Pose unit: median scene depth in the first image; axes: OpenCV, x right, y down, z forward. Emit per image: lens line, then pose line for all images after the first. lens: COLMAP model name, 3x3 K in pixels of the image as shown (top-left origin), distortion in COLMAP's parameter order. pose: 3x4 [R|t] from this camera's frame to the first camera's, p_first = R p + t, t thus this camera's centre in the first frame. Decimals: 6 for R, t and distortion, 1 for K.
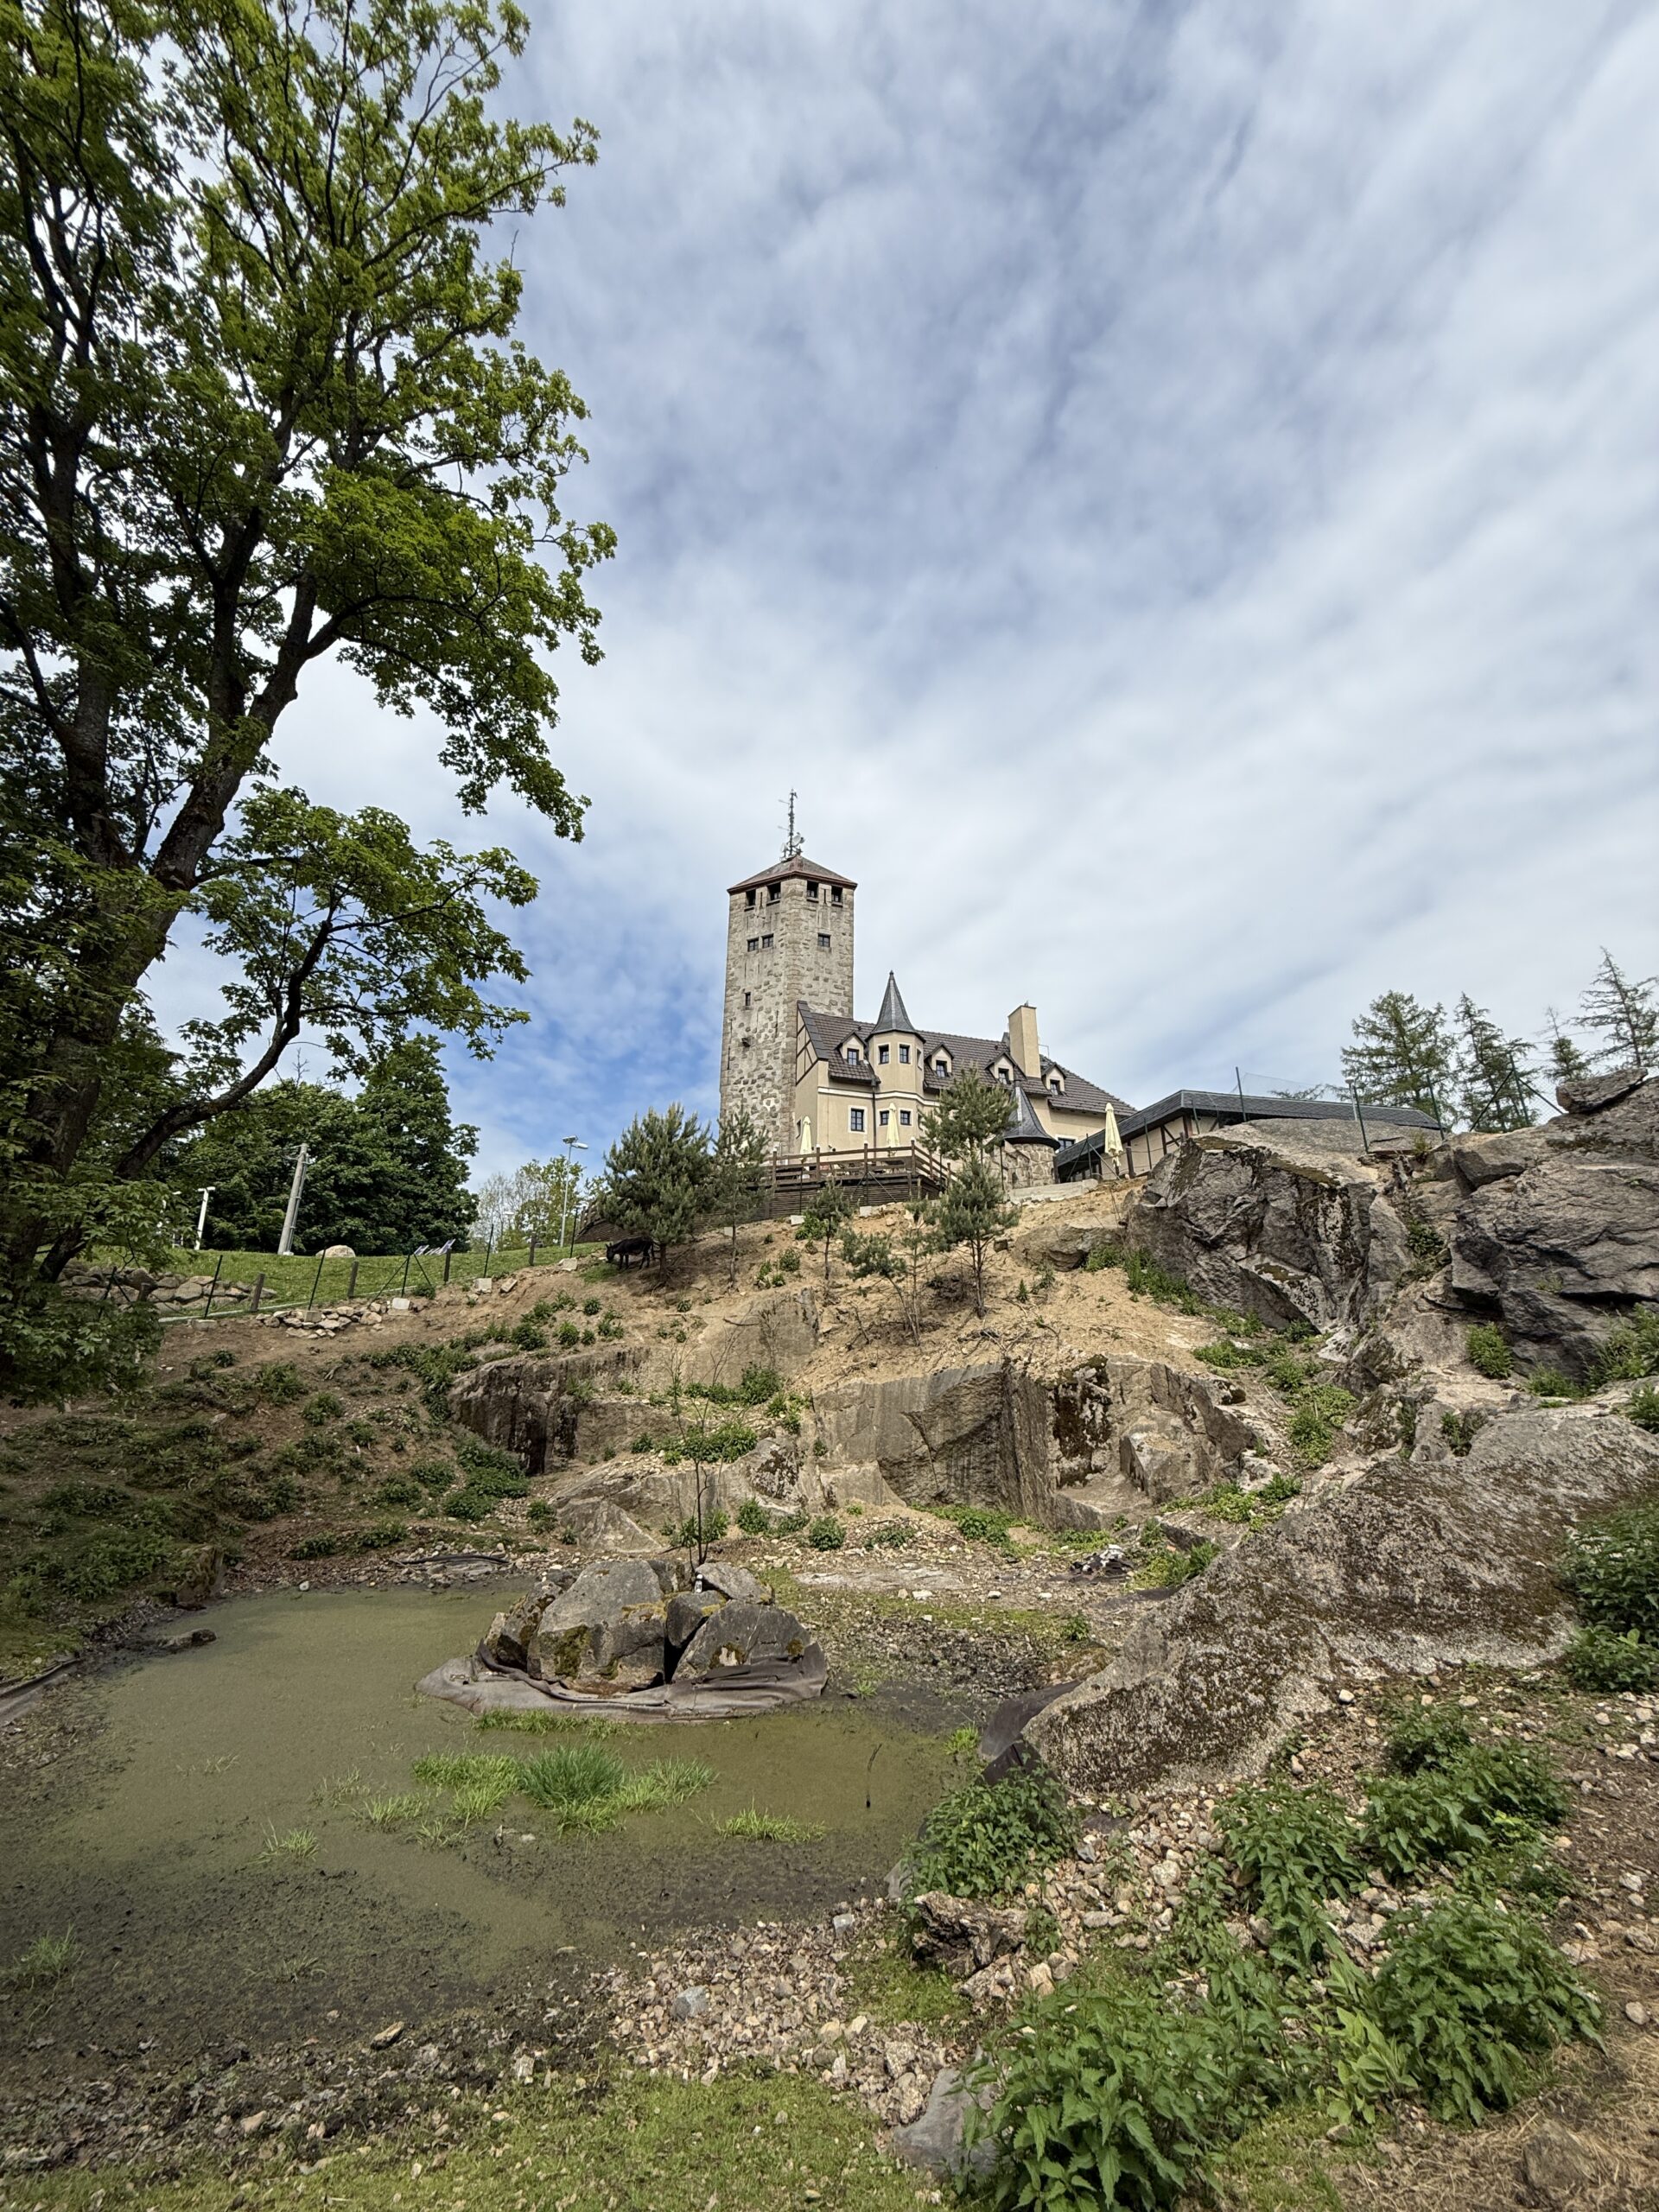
lens RADIAL K [[891.9, 0, 829.6], [0, 891.9, 1104.3], [0, 0, 1]] dist [0.033838, 0.000174]
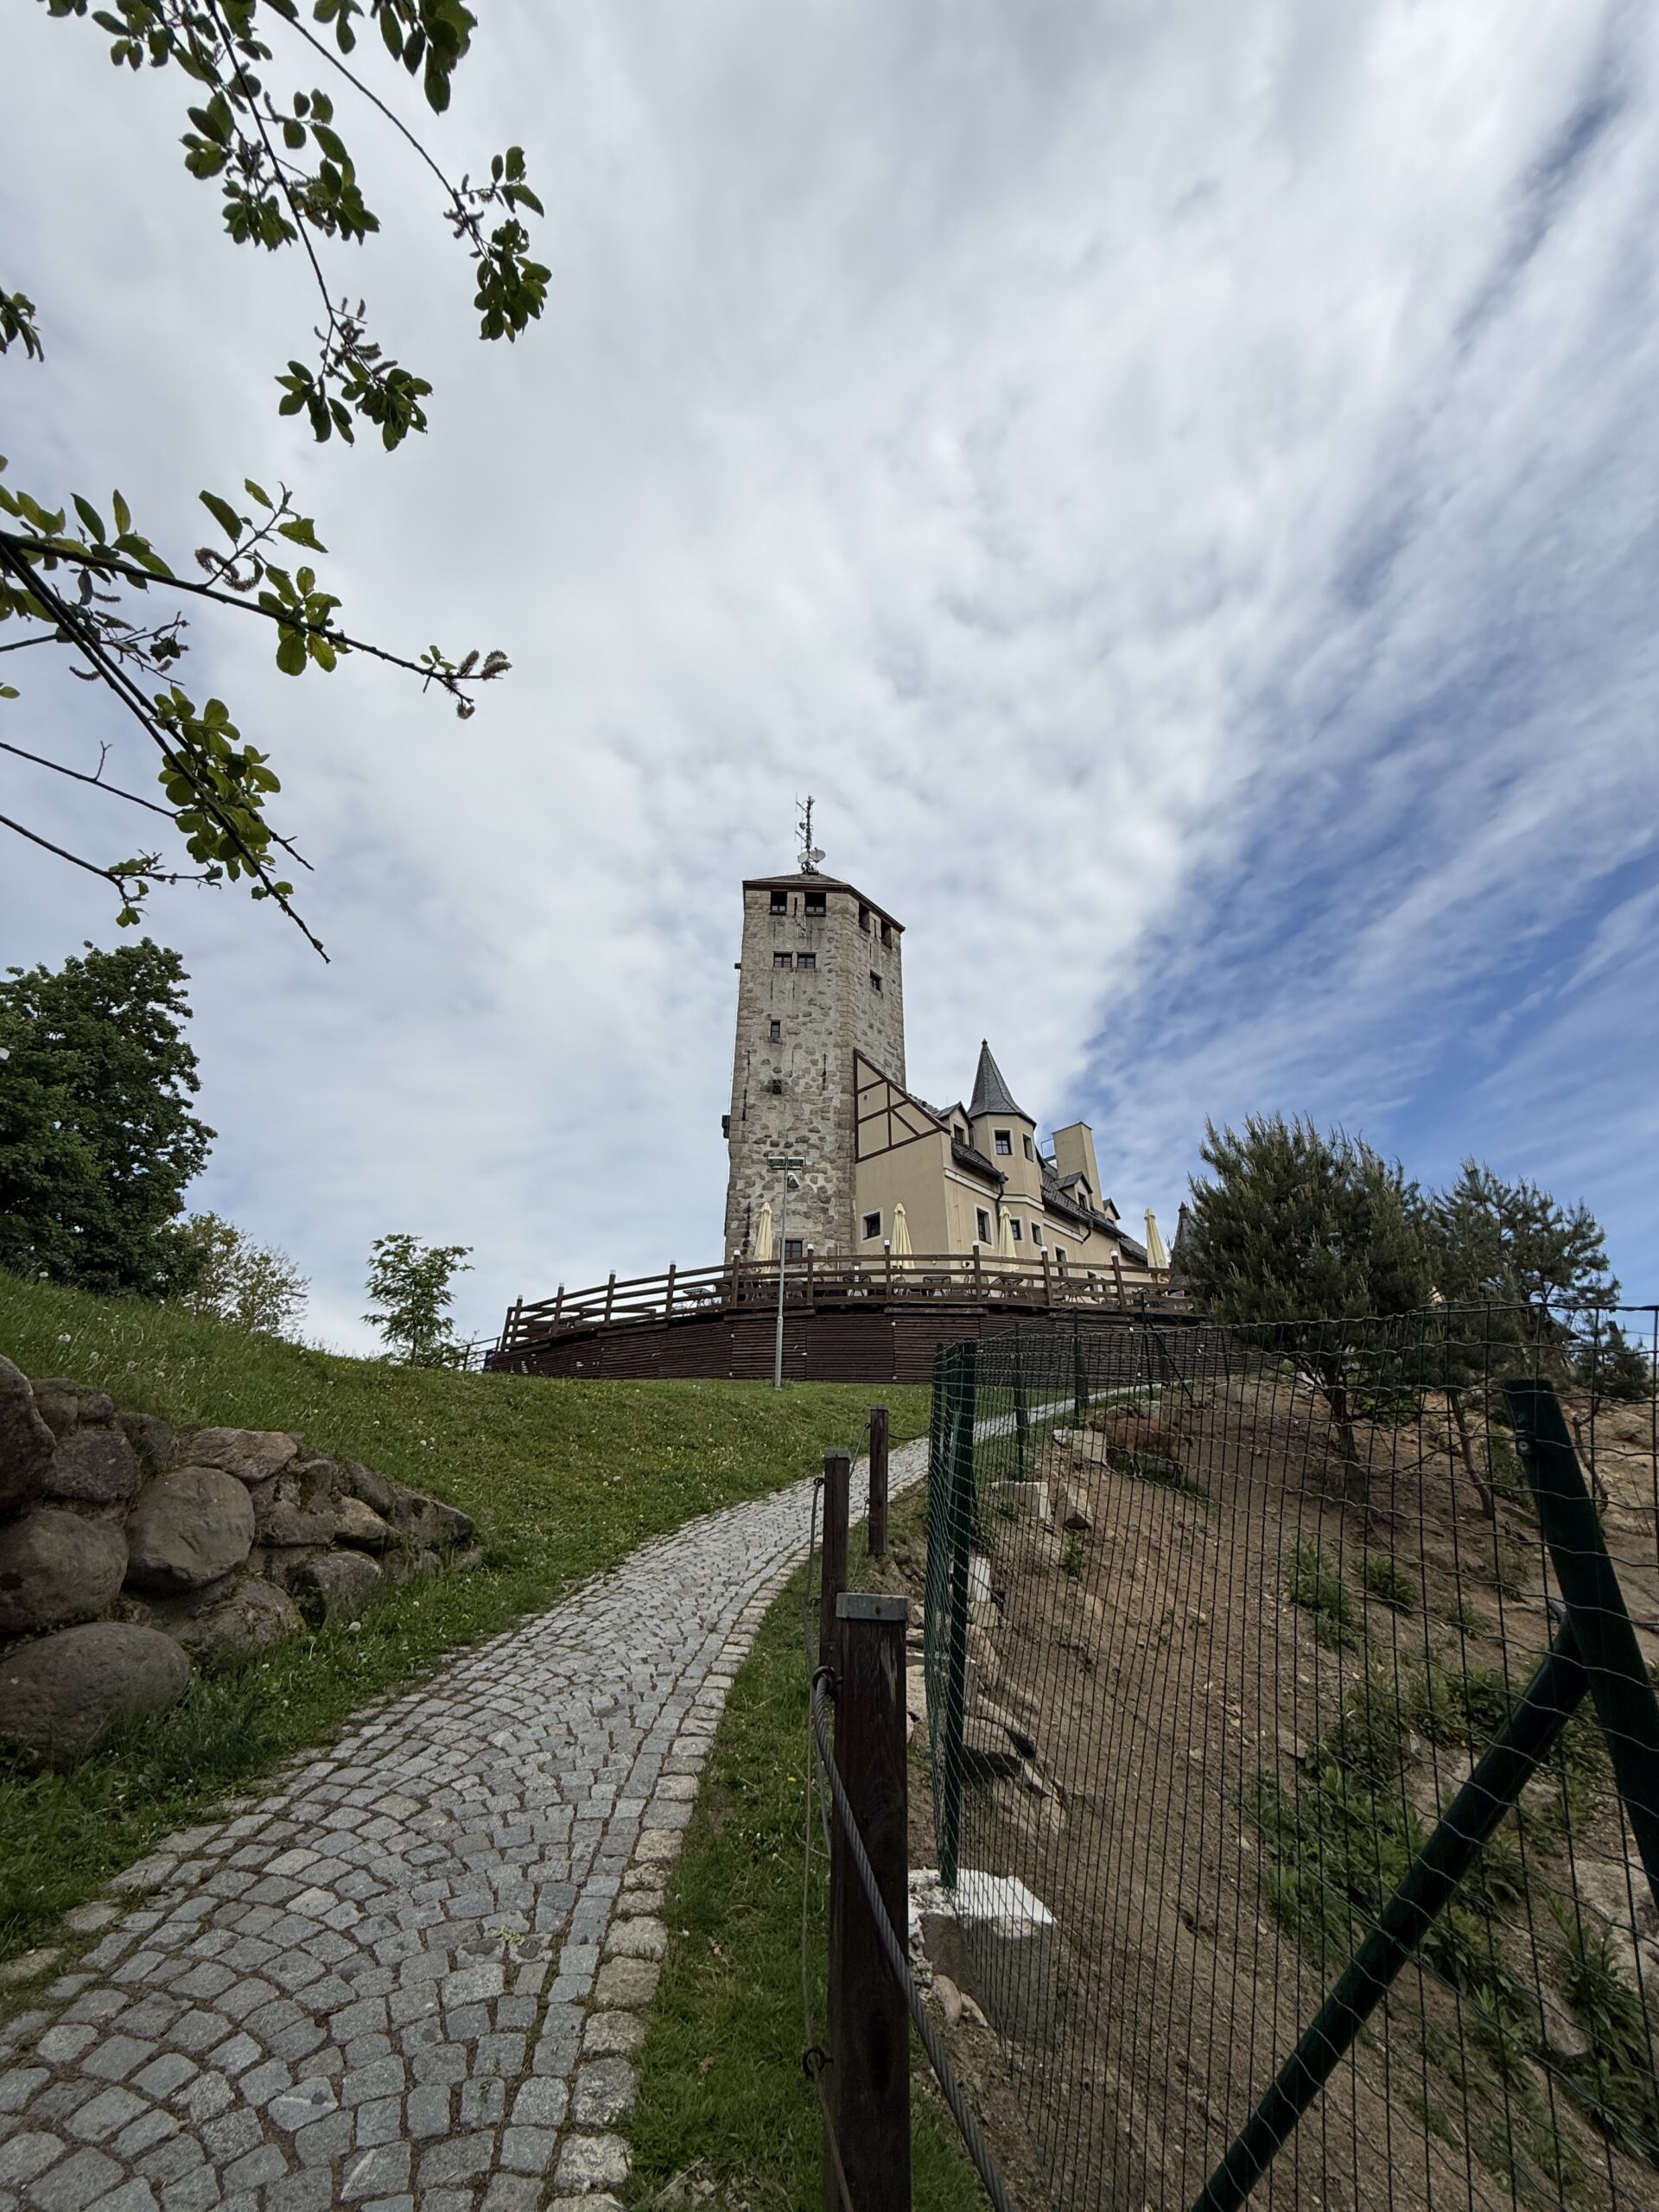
lens RADIAL K [[891.9, 0, 825.0], [0, 891.9, 1101.5], [0, 0, 1]] dist [0.033838, 0.000174]
pose [[0.885108, 0.226699, 0.406439, -0.254866], [-0.156557, 0.967477, -0.198692, 0.054228], [-0.438263, 0.112233, 0.891812, 0.284172]]
